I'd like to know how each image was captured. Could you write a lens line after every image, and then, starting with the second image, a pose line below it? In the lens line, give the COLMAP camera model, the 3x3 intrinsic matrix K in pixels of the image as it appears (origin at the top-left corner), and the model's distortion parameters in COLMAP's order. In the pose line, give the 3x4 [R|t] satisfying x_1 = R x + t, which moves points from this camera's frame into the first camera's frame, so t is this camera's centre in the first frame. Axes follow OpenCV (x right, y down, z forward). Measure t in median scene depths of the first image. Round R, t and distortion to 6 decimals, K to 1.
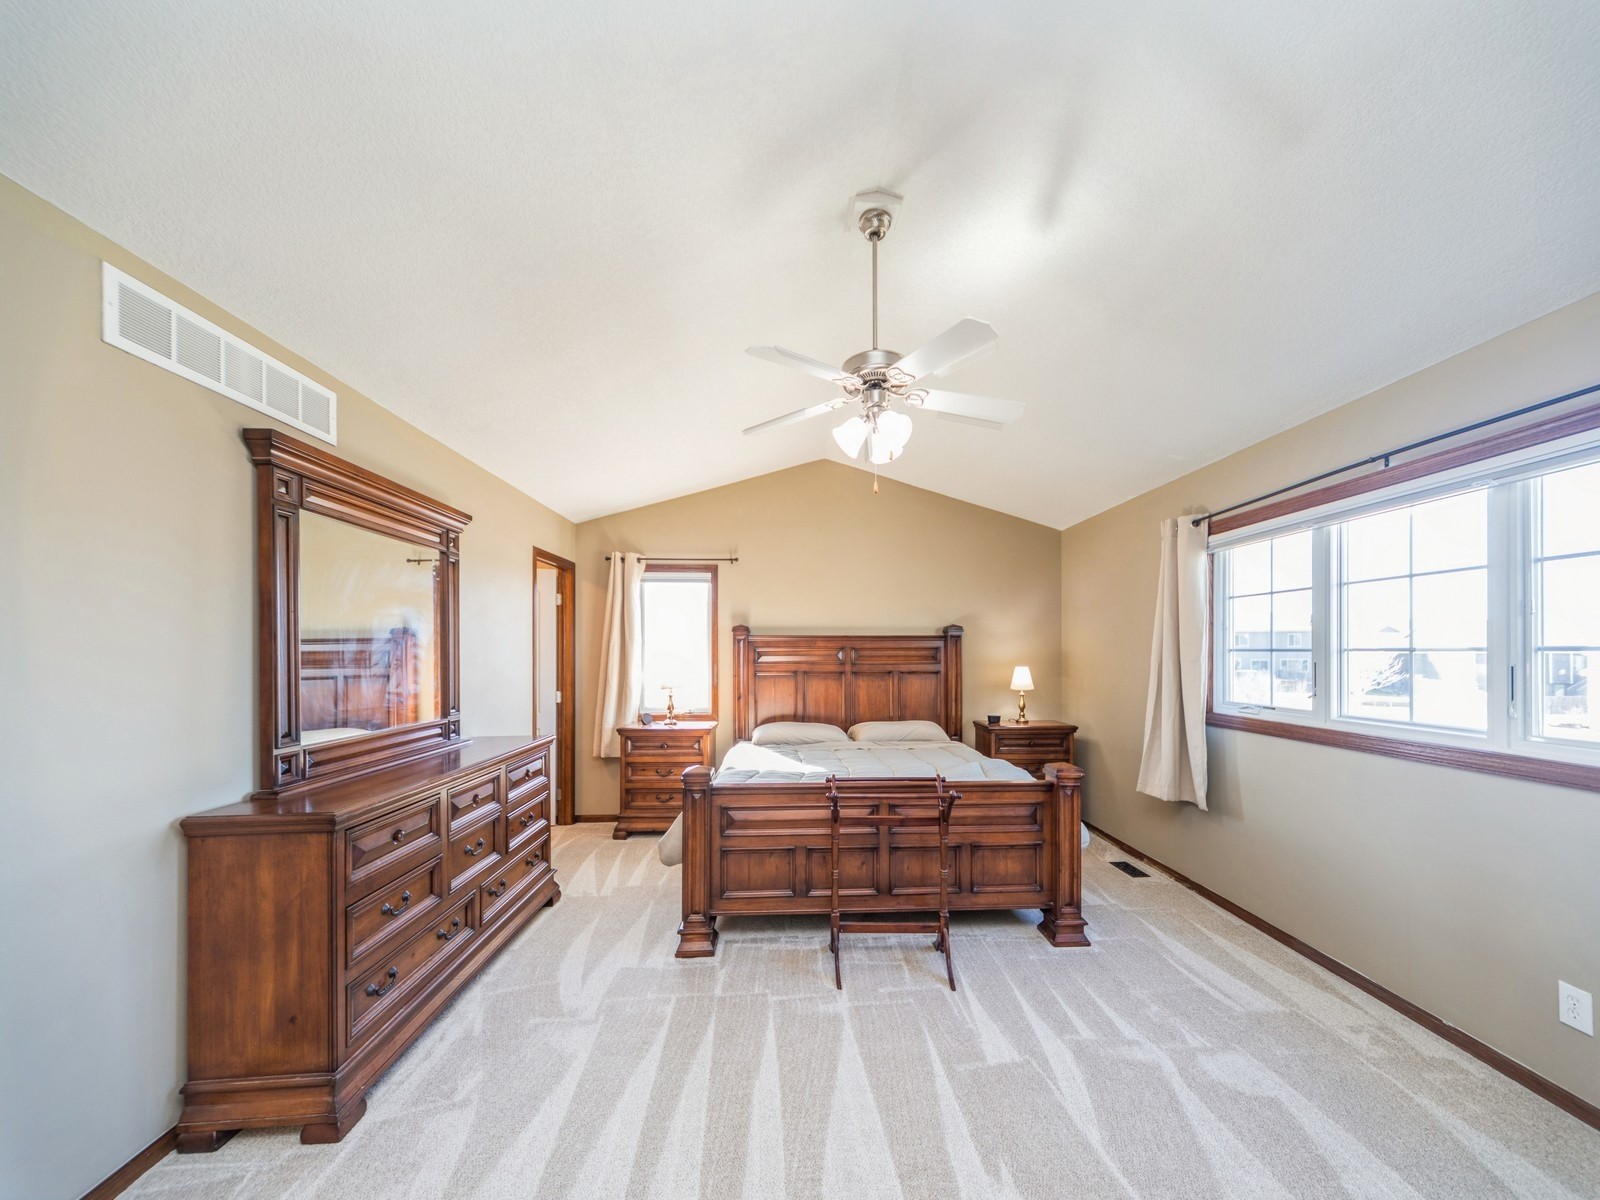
lens RADIAL K [[548.7, 0, 801.8], [0, 548.7, 653.9], [0, 0, 1]] dist [0.000678, 0.000124]
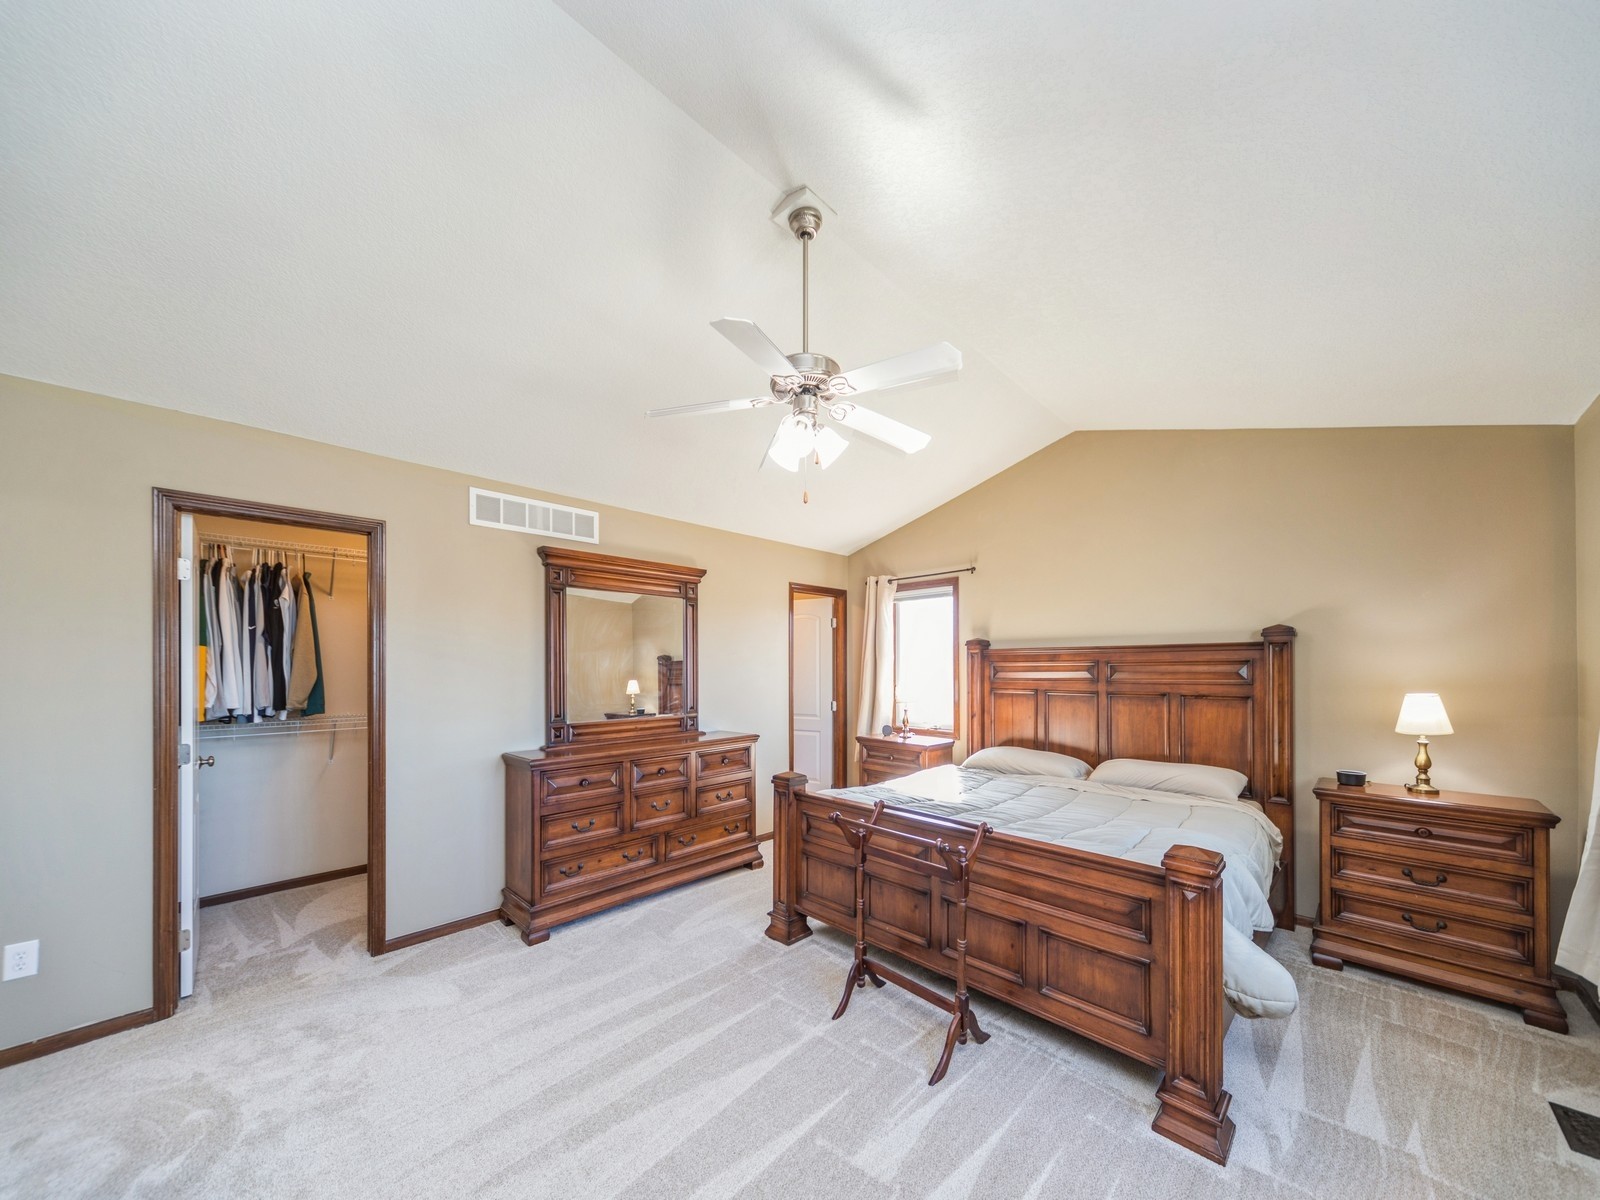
lens RADIAL K [[546.2, 0, 801.4], [0, 546.2, 666.3], [0, 0, 1]] dist [0.000397, 0.000005]
pose [[0.687646, -0.002794, -0.726041, 0.369935], [-0.000083, 0.999992, -0.003927, -0.001777], [0.726046, 0.002760, 0.687641, 0.152439]]
